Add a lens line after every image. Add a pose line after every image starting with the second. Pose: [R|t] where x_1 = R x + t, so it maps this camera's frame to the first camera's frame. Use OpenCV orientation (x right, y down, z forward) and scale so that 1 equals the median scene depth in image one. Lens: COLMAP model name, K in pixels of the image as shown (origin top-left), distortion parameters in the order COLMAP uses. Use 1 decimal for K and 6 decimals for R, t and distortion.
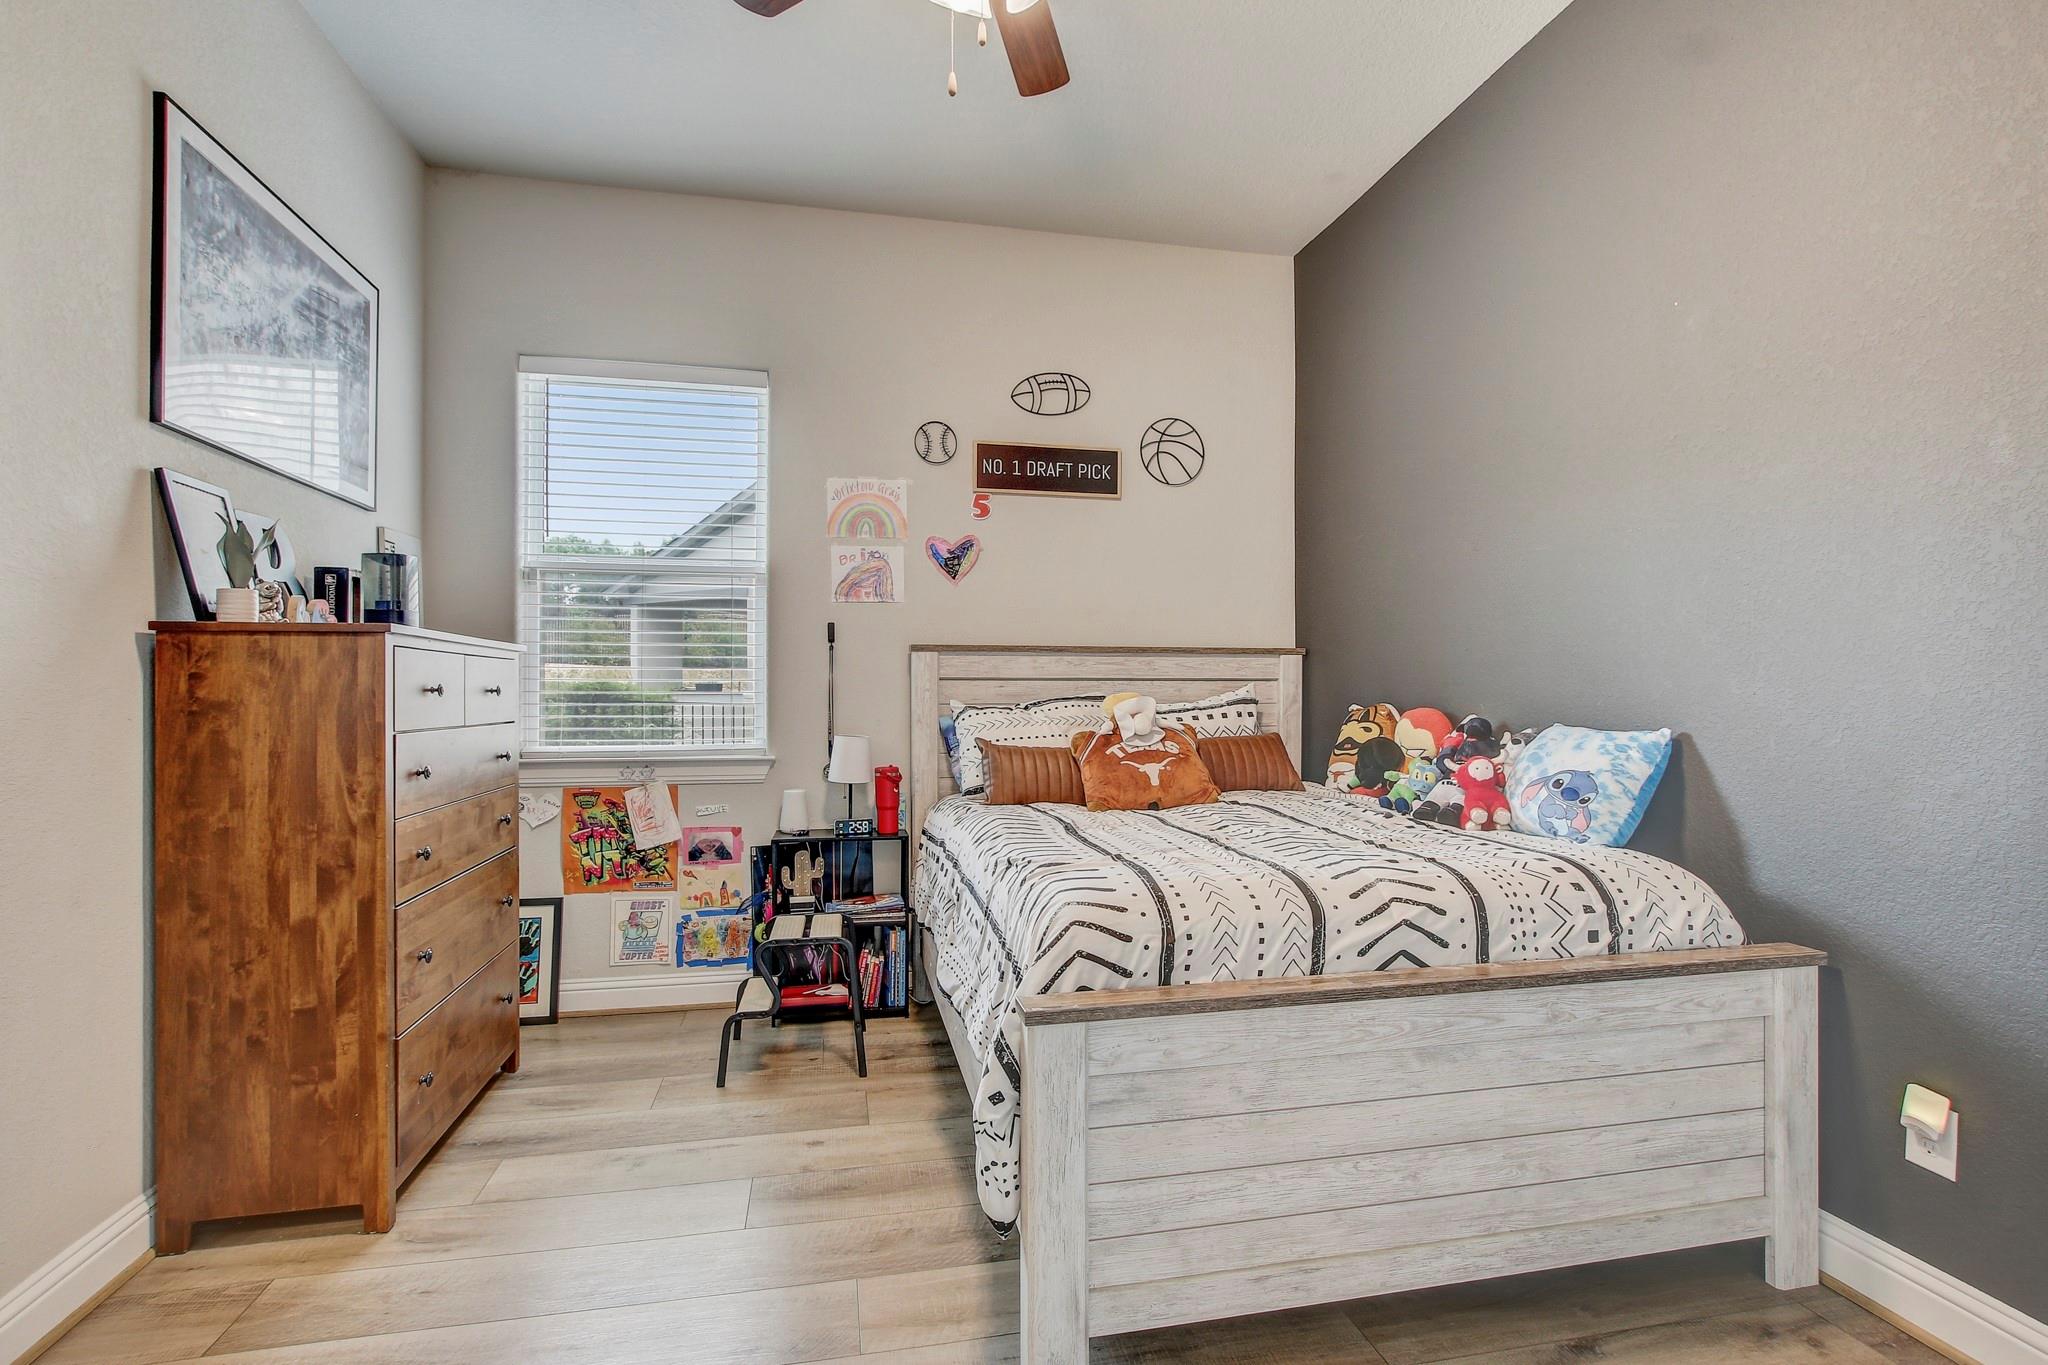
lens RADIAL K [[953.6, 0, 1014.0], [0, 953.6, 682.3], [0, 0, 1]] dist [-0.014029, 0.000281]
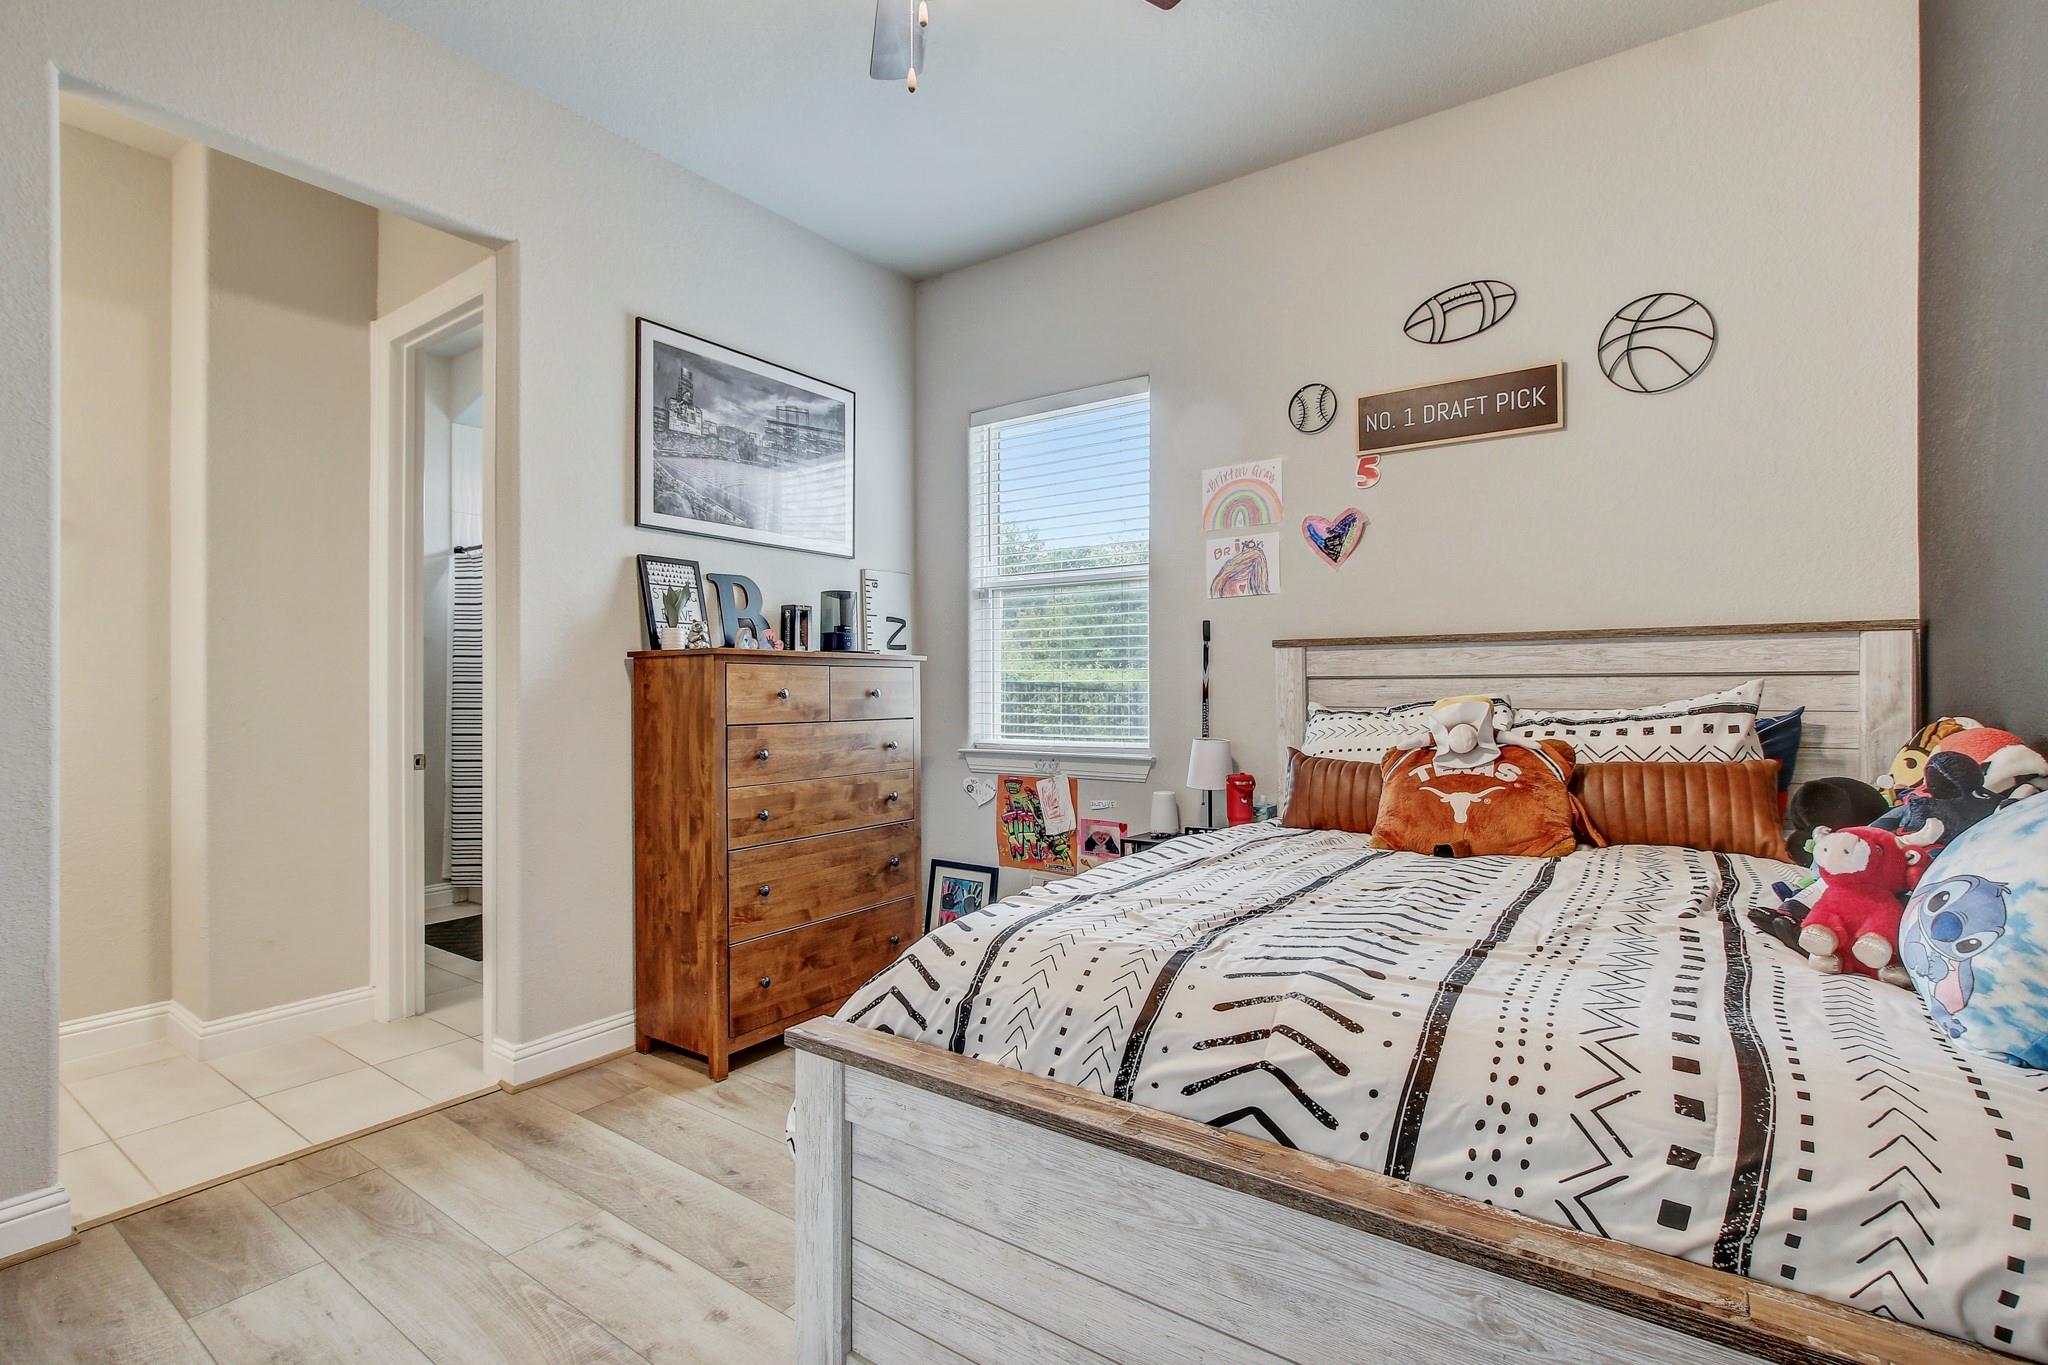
lens RADIAL K [[937.4, 0, 1012.9], [0, 937.4, 678.5], [0, 0, 1]] dist [-0.013970, 0.000767]
pose [[0.678178, -0.009545, -0.734835, 0.440380], [0.011595, 0.999930, -0.002287, -0.005236], [0.734806, -0.006969, 0.678242, 0.260325]]
